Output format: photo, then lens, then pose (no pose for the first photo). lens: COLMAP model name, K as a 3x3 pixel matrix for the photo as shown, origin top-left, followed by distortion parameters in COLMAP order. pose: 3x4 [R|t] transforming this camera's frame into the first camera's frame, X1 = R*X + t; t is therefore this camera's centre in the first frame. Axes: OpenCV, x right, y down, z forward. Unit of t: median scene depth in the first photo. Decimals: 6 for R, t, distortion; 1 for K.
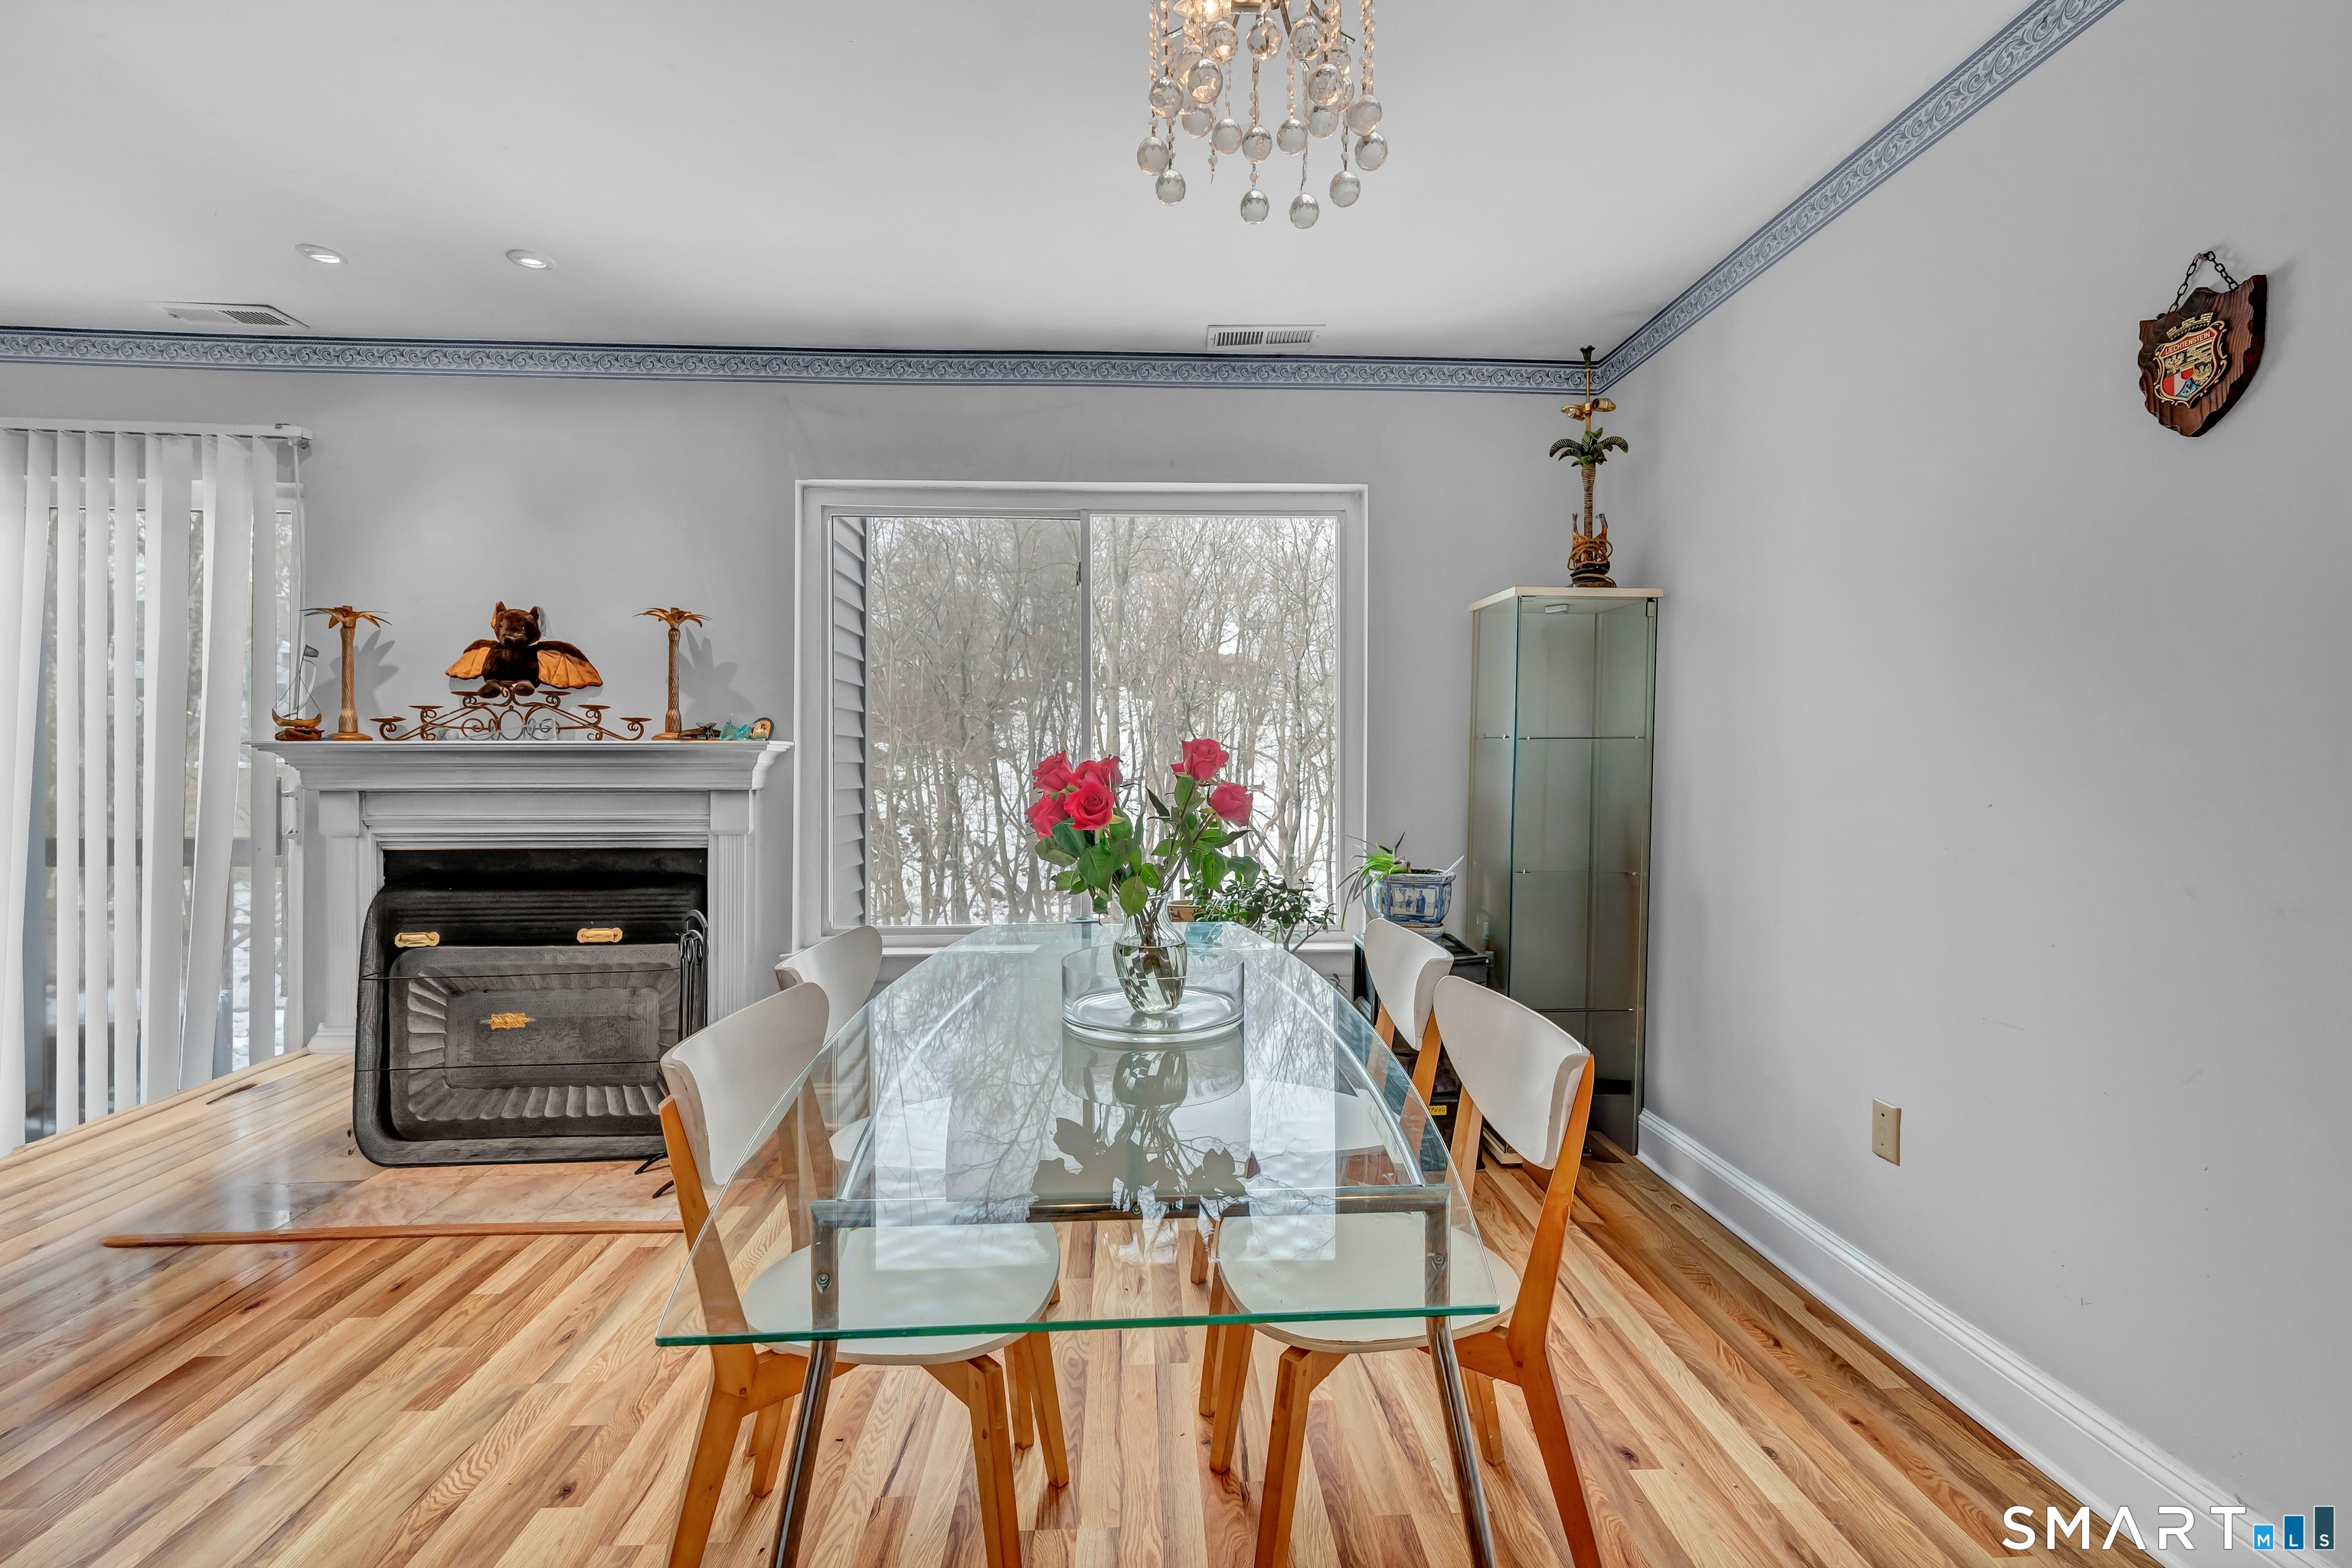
lens RADIAL K [[948.3, 0, 1188.6], [0, 948.3, 769.0], [0, 0, 1]] dist [0.002332, -0.000600]
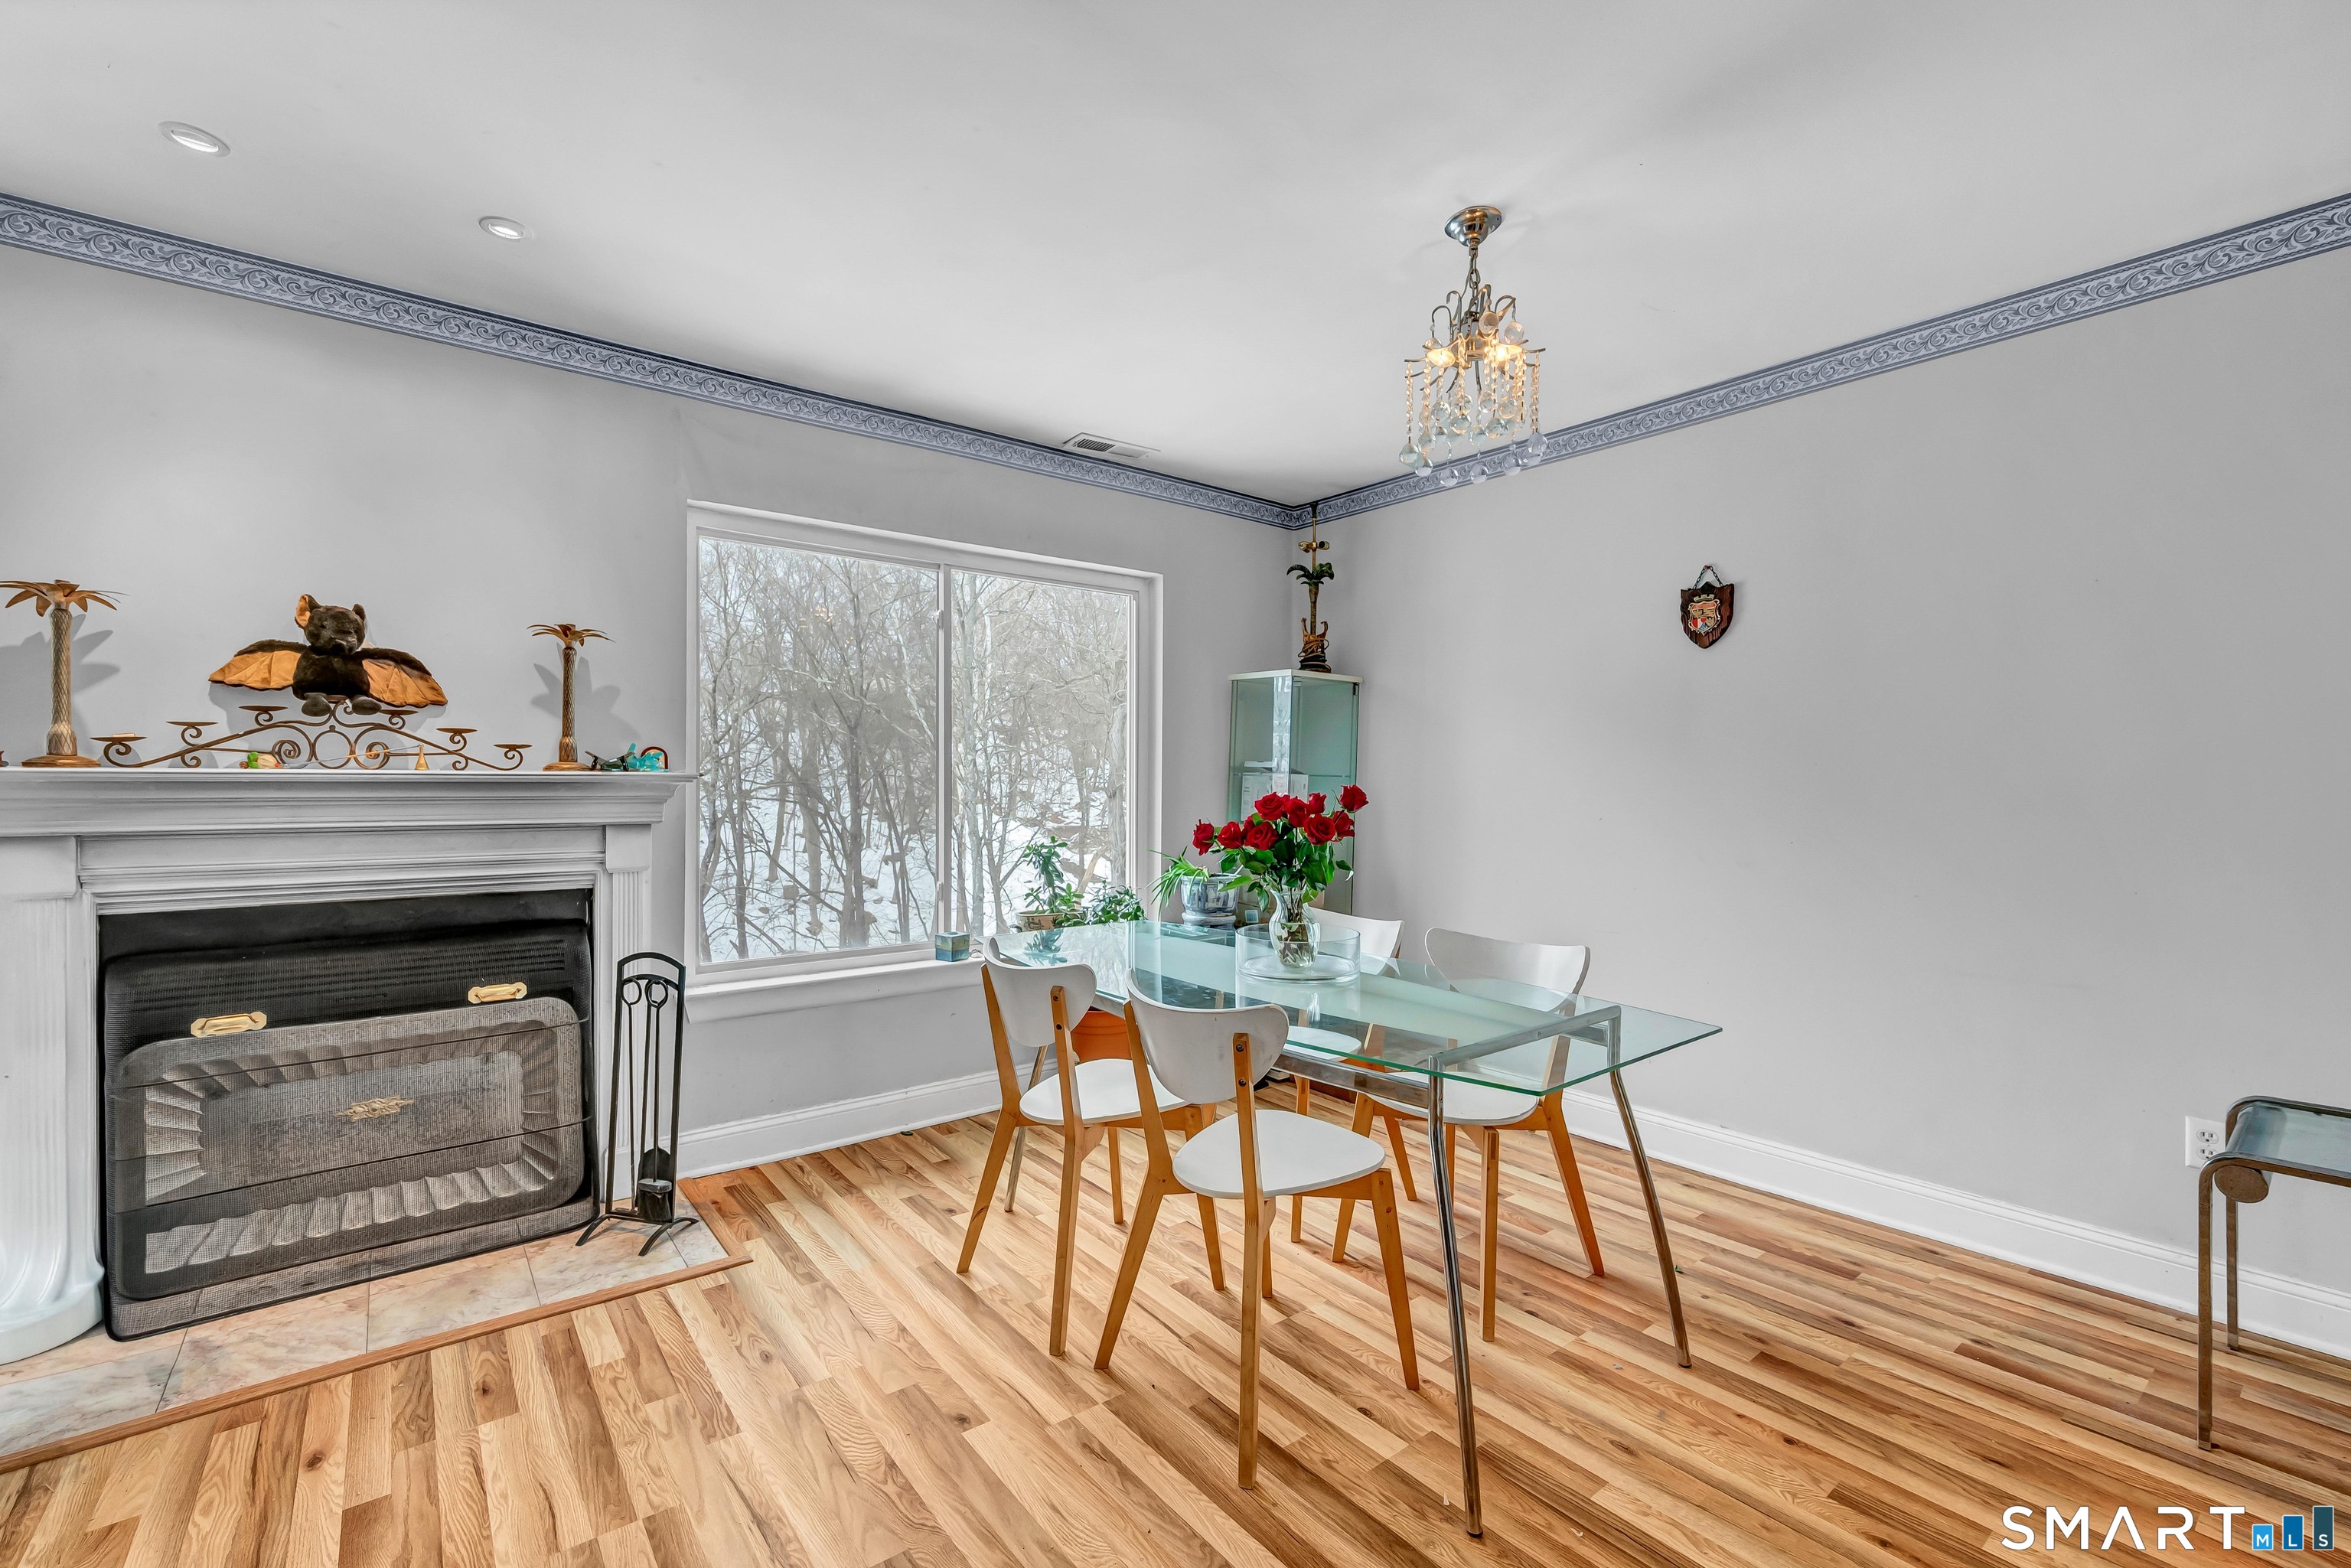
lens RADIAL K [[947.9, 0, 1140.3], [0, 947.9, 791.9], [0, 0, 1]] dist [0.002332, -0.000600]
pose [[0.836897, -0.001689, 0.547358, -0.581361], [0.000063, 0.999996, 0.002989, -0.012596], [-0.547361, -0.002467, 0.836893, -0.056232]]
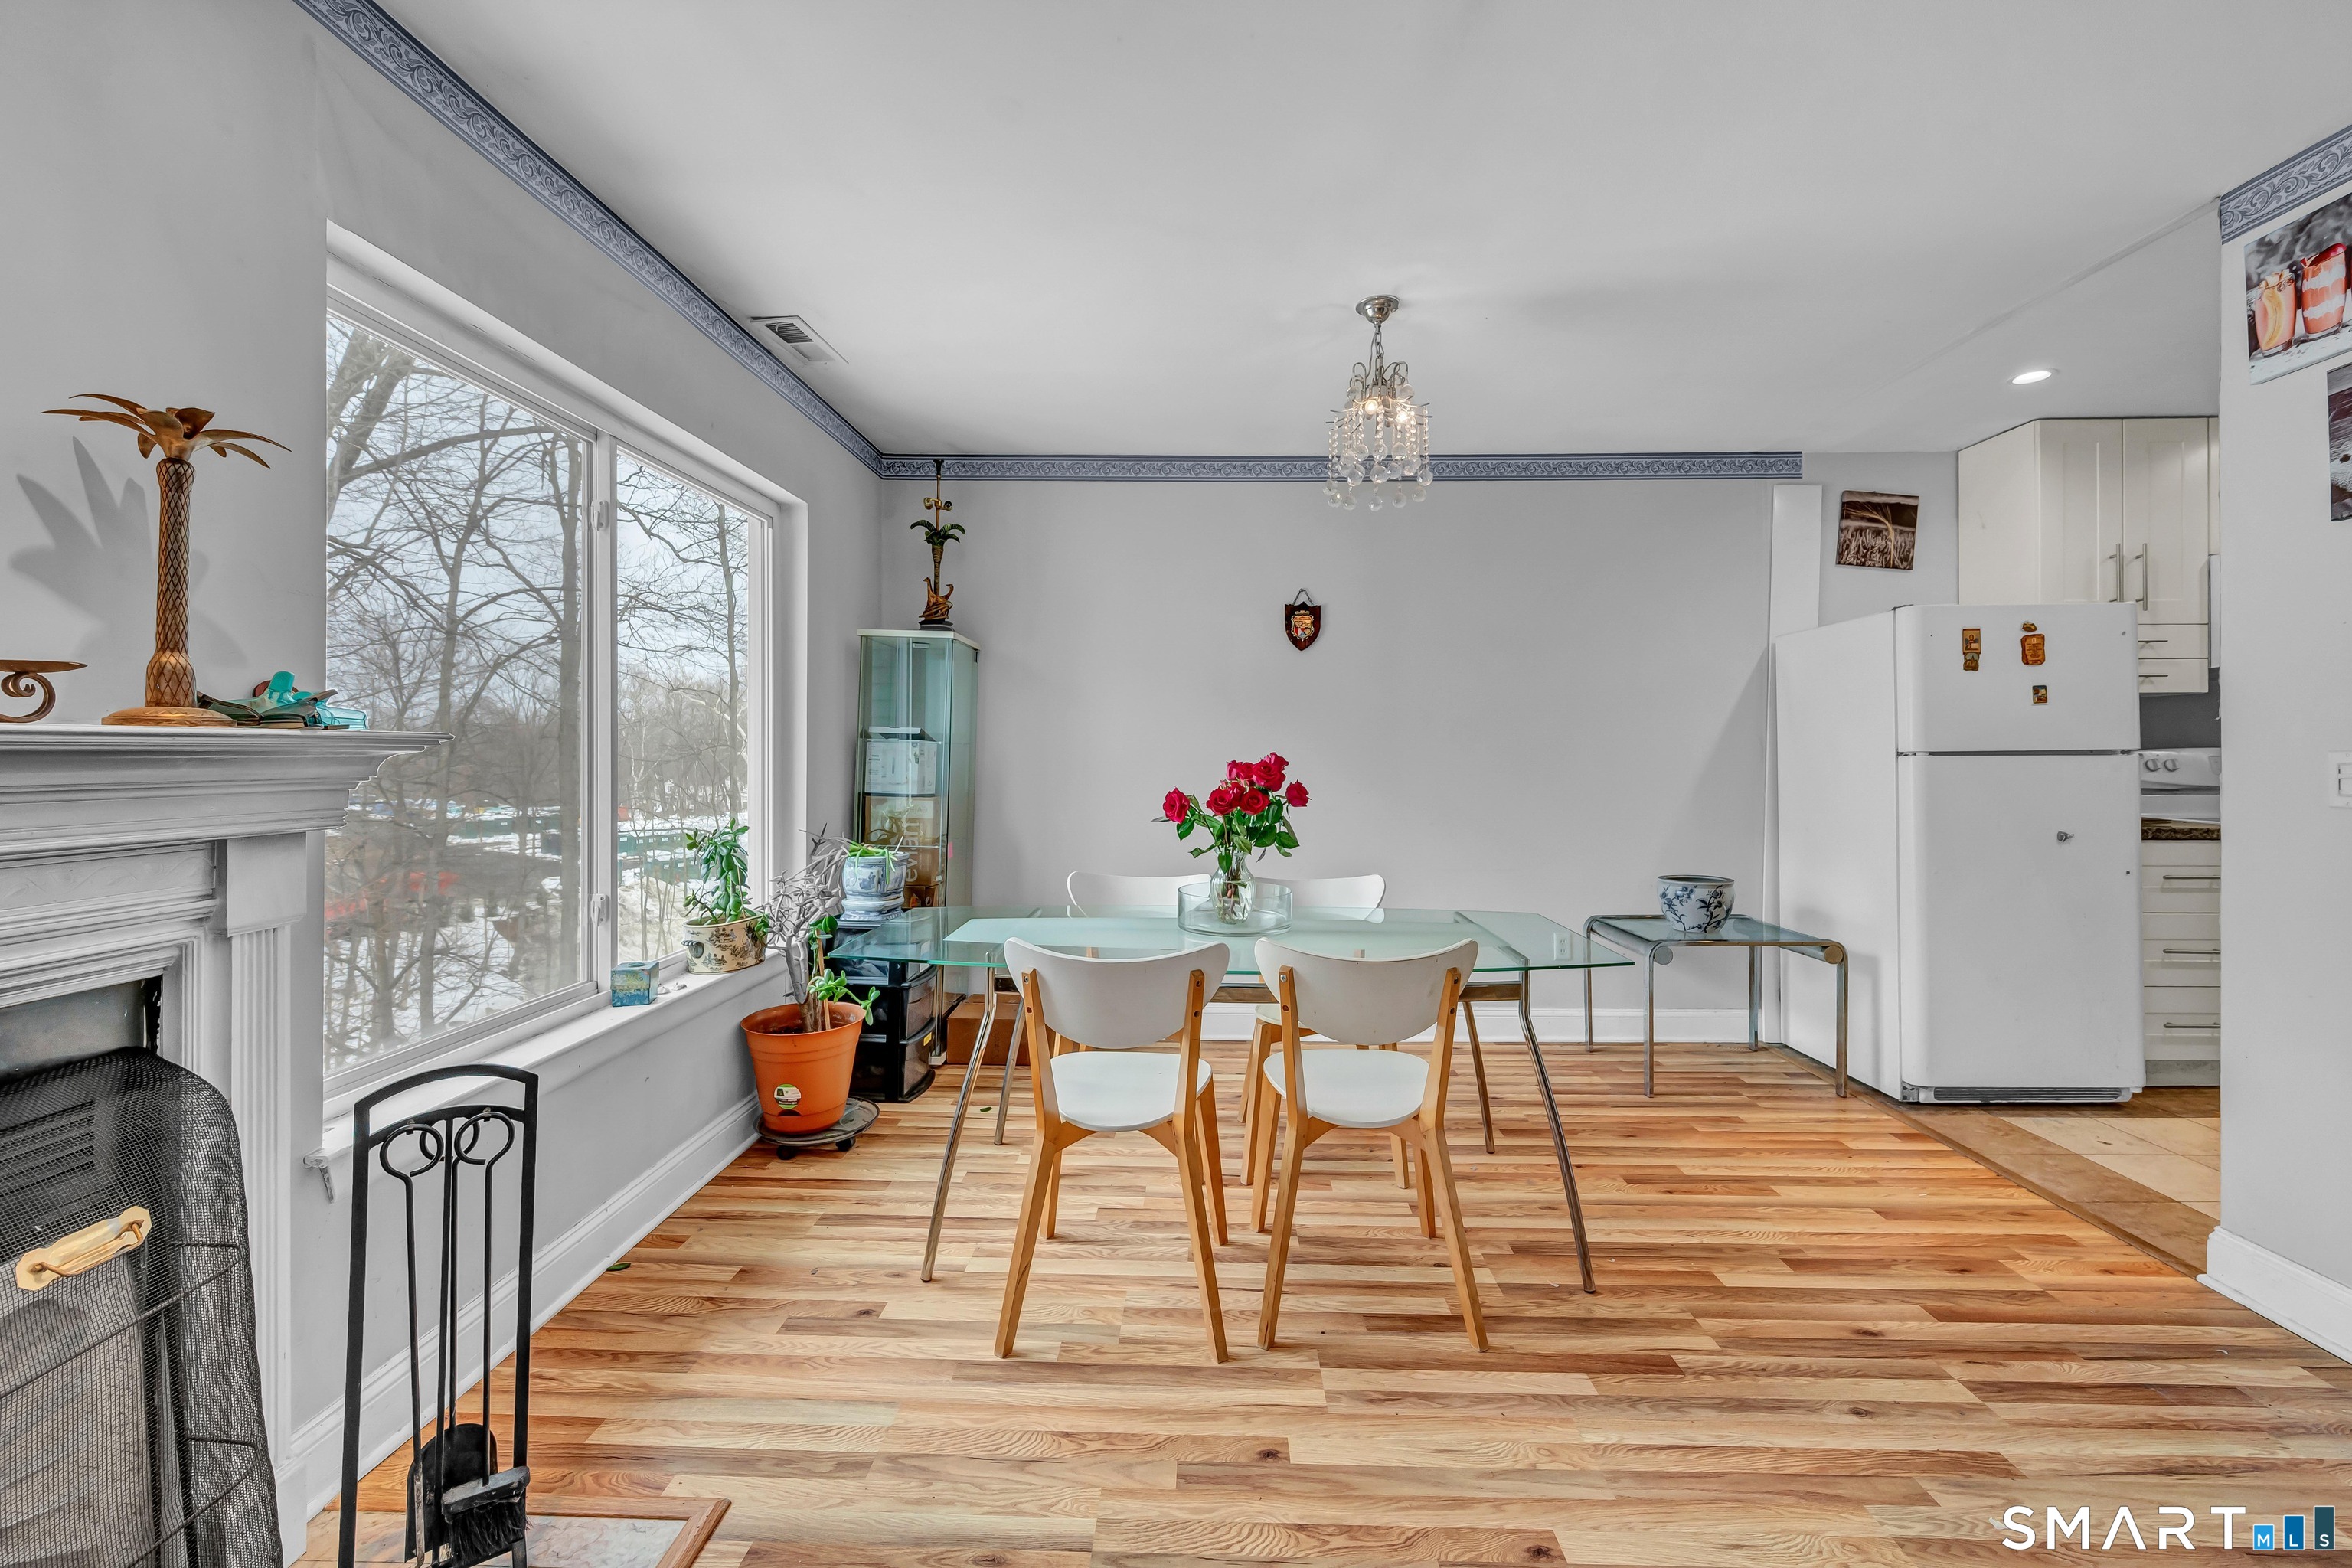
lens RADIAL K [[948.3, 0, 1146.6], [0, 948.3, 766.1], [0, 0, 1]] dist [0.002332, -0.000600]
pose [[0.126628, -0.013226, 0.991862, -0.901422], [0.002777, 0.999912, 0.012979, -0.016783], [-0.991946, 0.001111, 0.126653, 0.522504]]
